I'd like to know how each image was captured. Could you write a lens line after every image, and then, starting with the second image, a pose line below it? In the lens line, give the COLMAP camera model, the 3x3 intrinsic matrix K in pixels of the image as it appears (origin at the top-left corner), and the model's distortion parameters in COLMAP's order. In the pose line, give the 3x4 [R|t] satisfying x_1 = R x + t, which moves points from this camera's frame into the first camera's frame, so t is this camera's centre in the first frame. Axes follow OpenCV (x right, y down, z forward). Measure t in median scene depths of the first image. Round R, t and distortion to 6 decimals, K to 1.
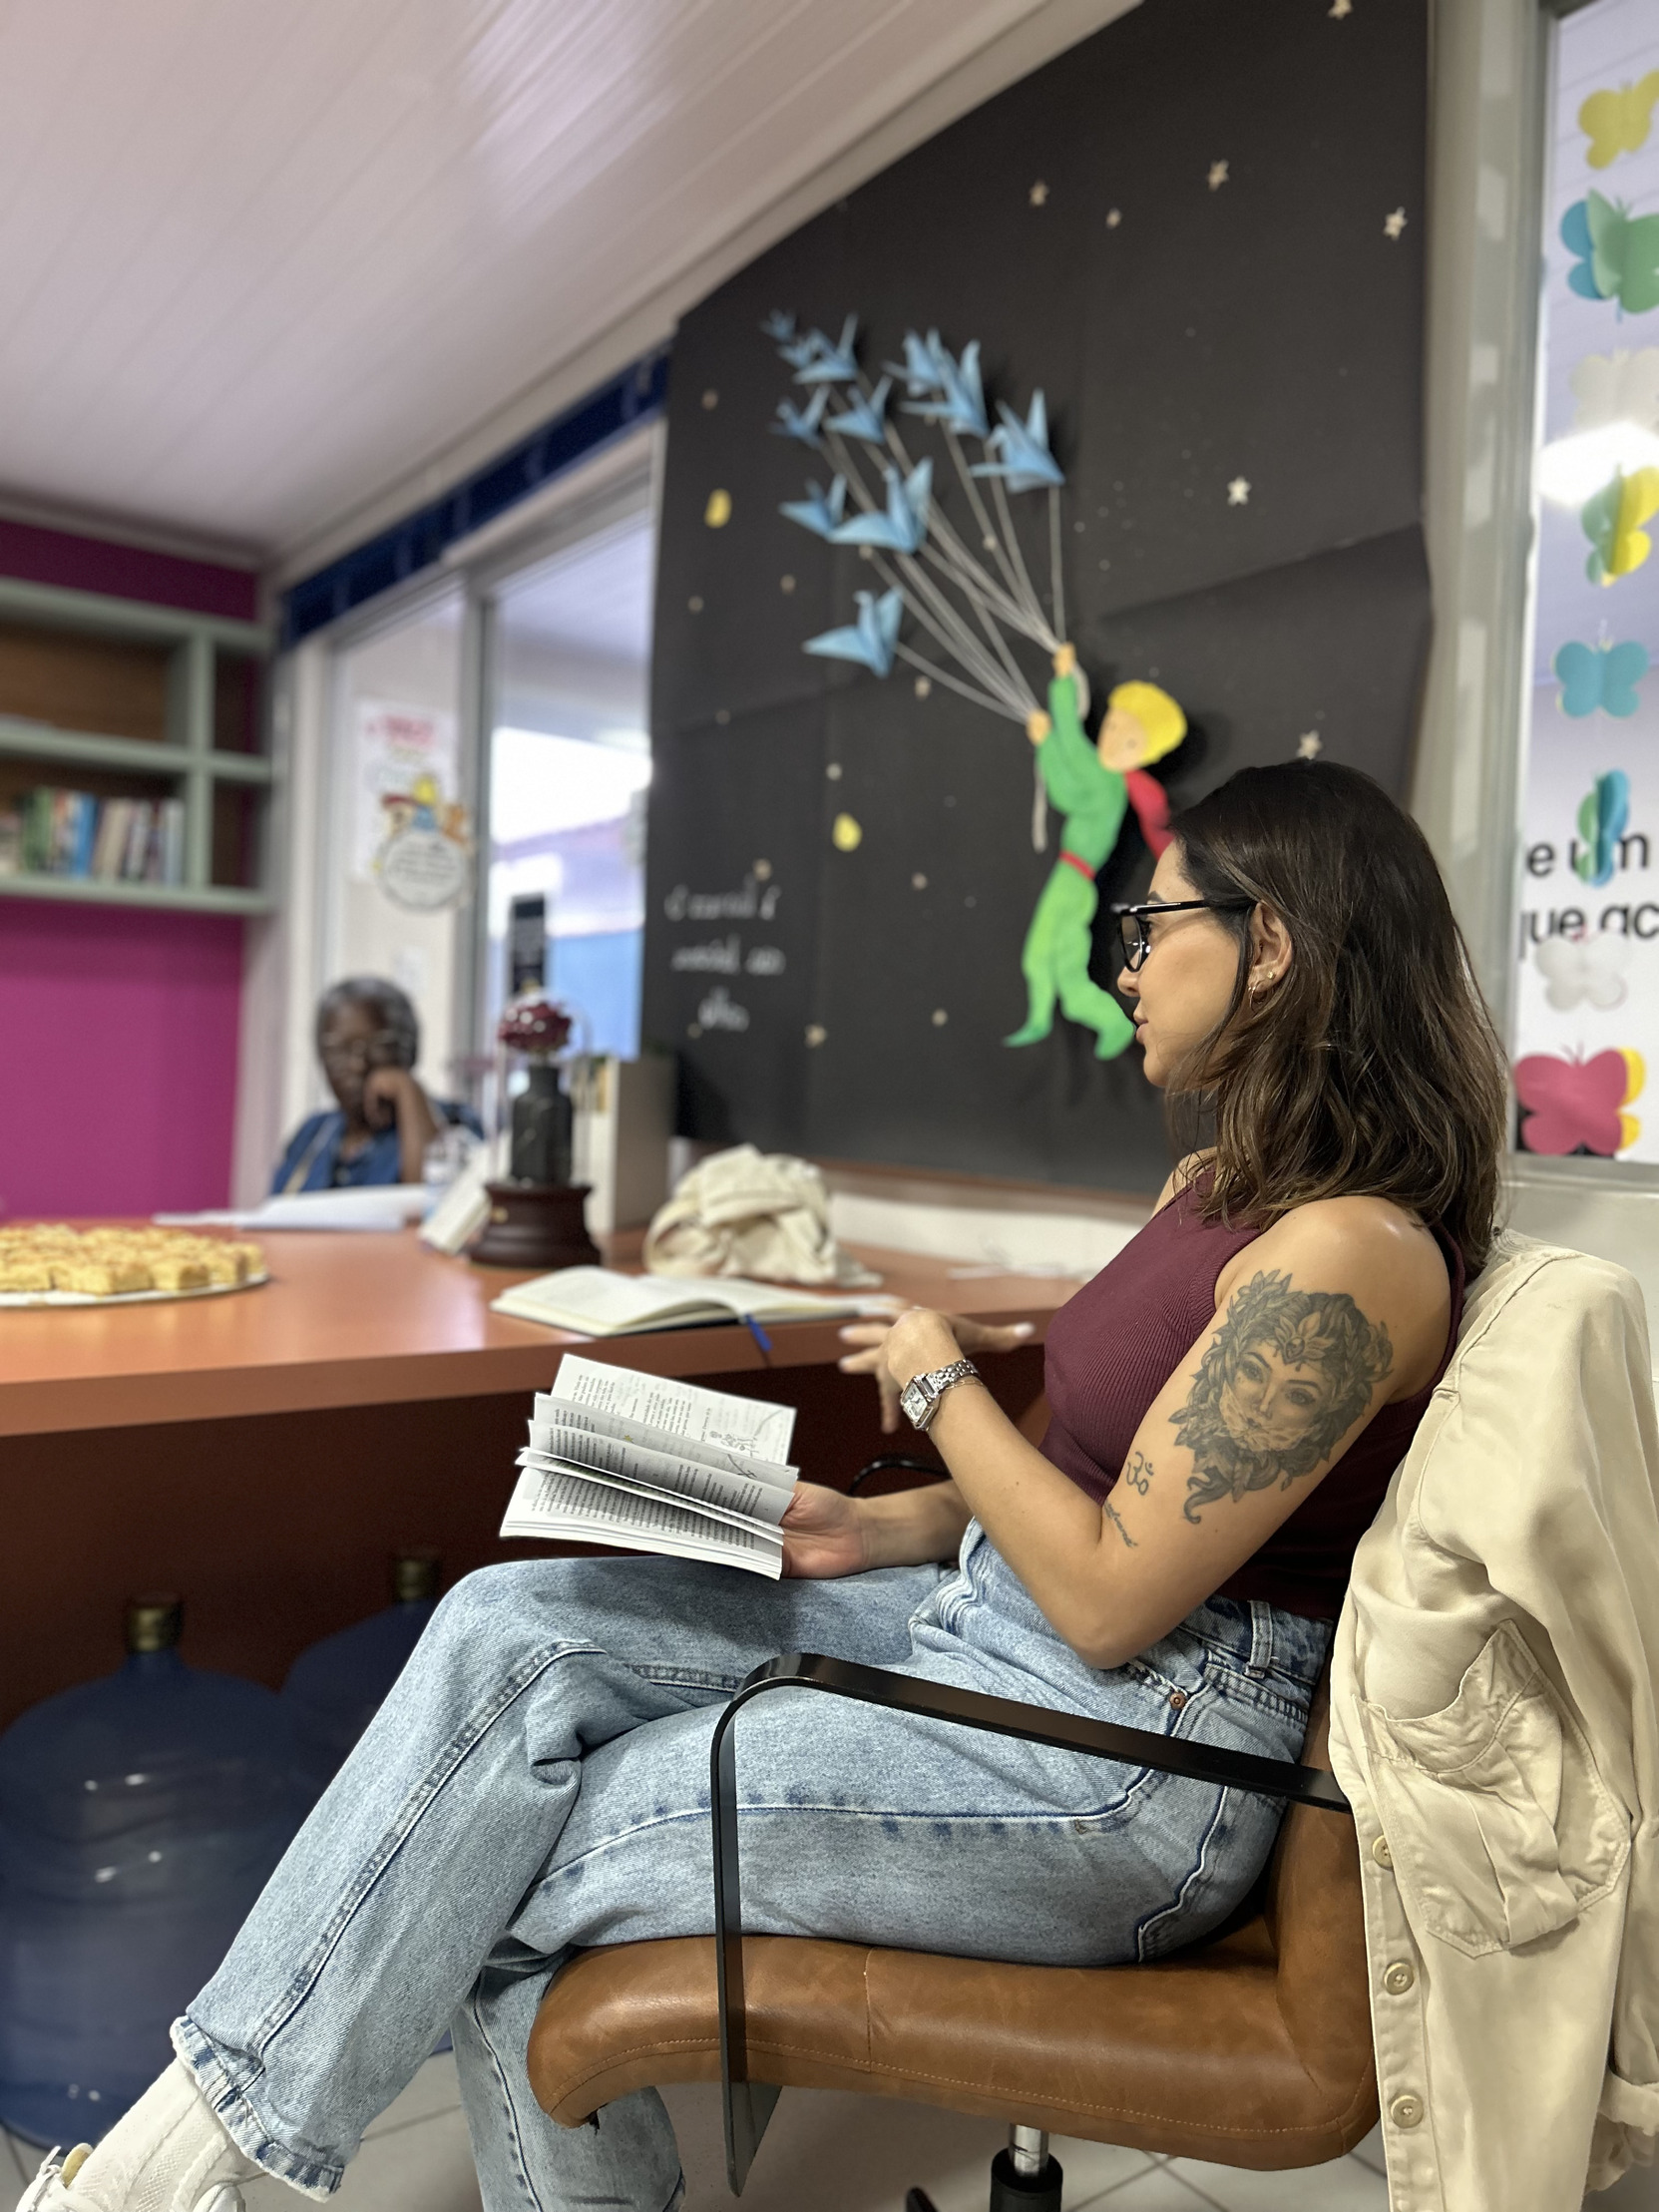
lens RADIAL K [[1640.8, 0, 829.5], [0, 1640.8, 1106.0], [0, 0, 1]] dist [0.060040, -0.069480]
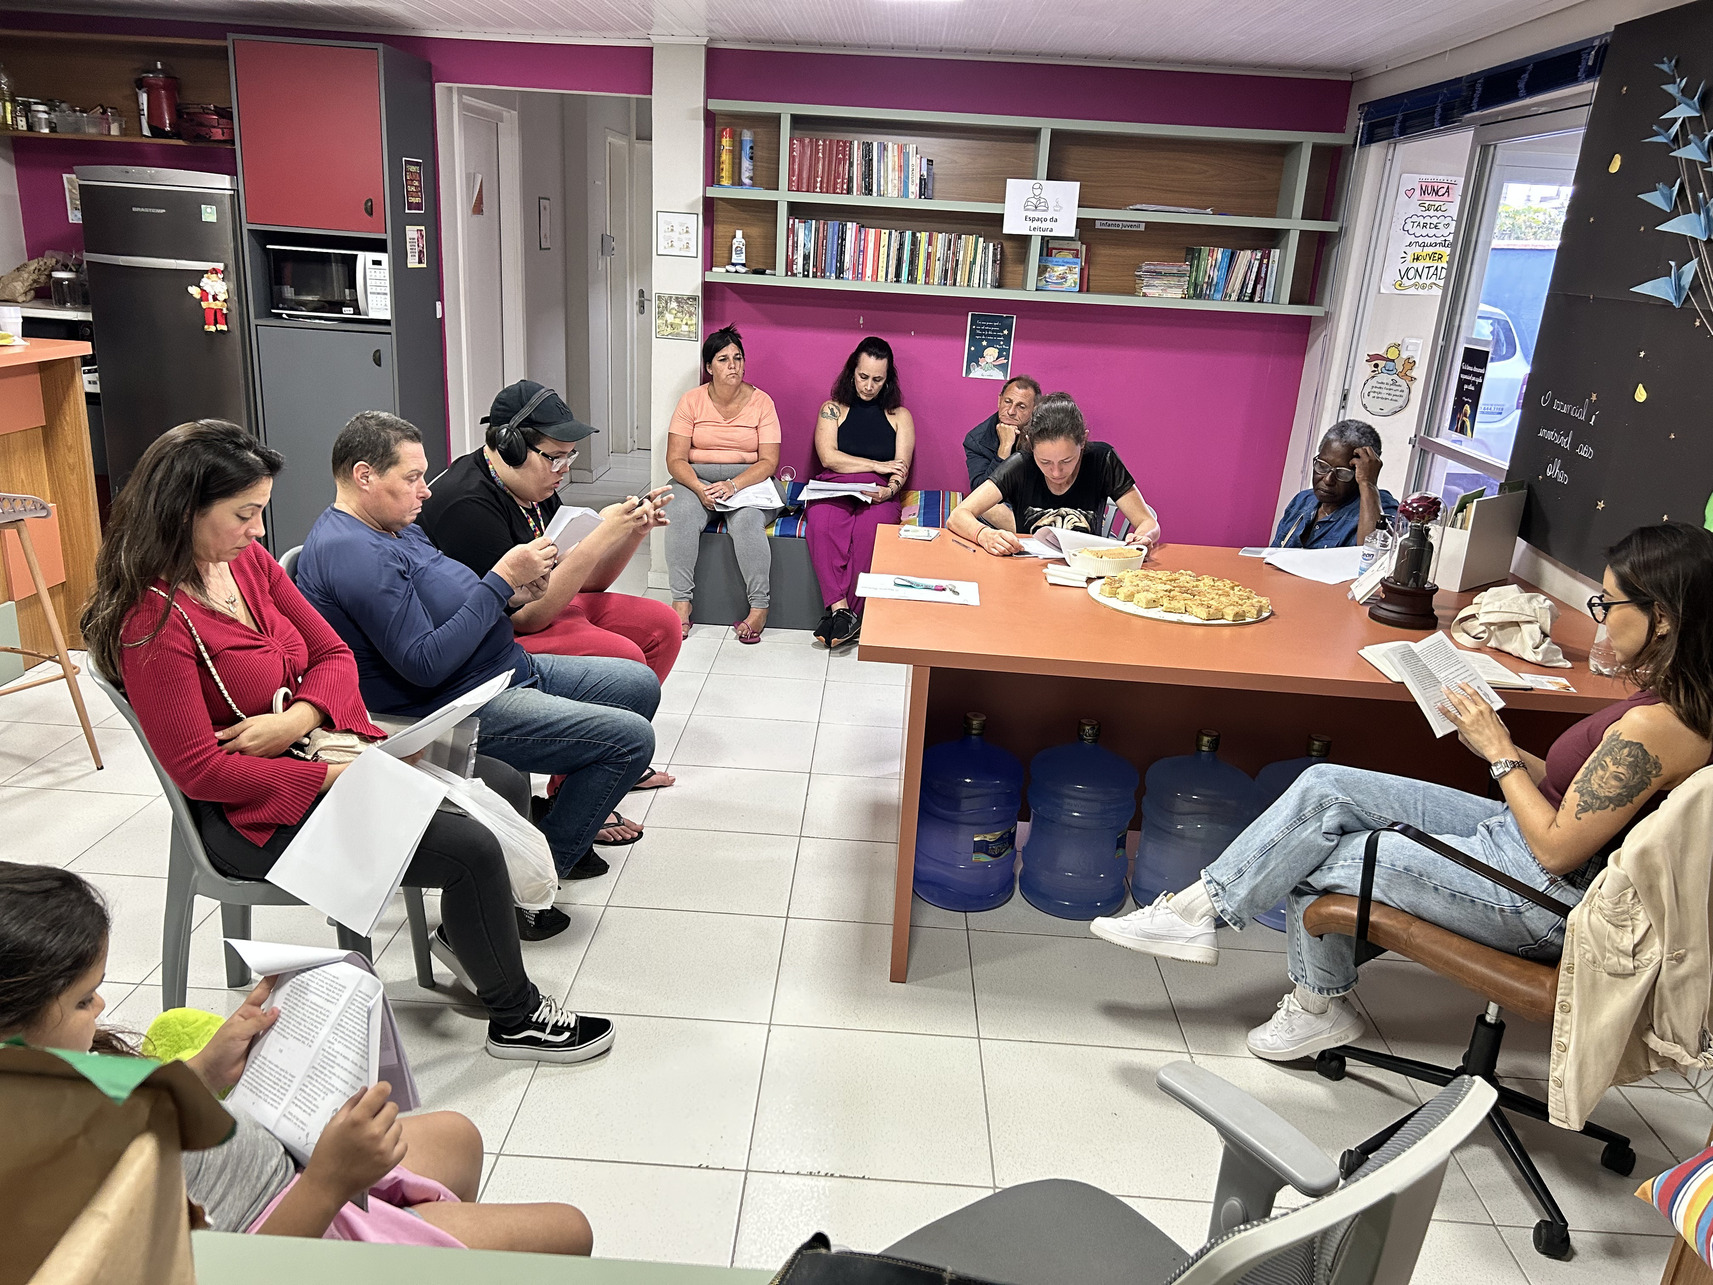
lens RADIAL K [[1270.7, 0, 856.5], [0, 1270.7, 642.5], [0, 0, 1]] dist [0.060040, -0.069480]
pose [[0.777451, 0.200080, -0.596270, 0.270608], [-0.035978, 0.960646, 0.275436, -0.307184], [0.627914, -0.192685, 0.754054, -0.688102]]
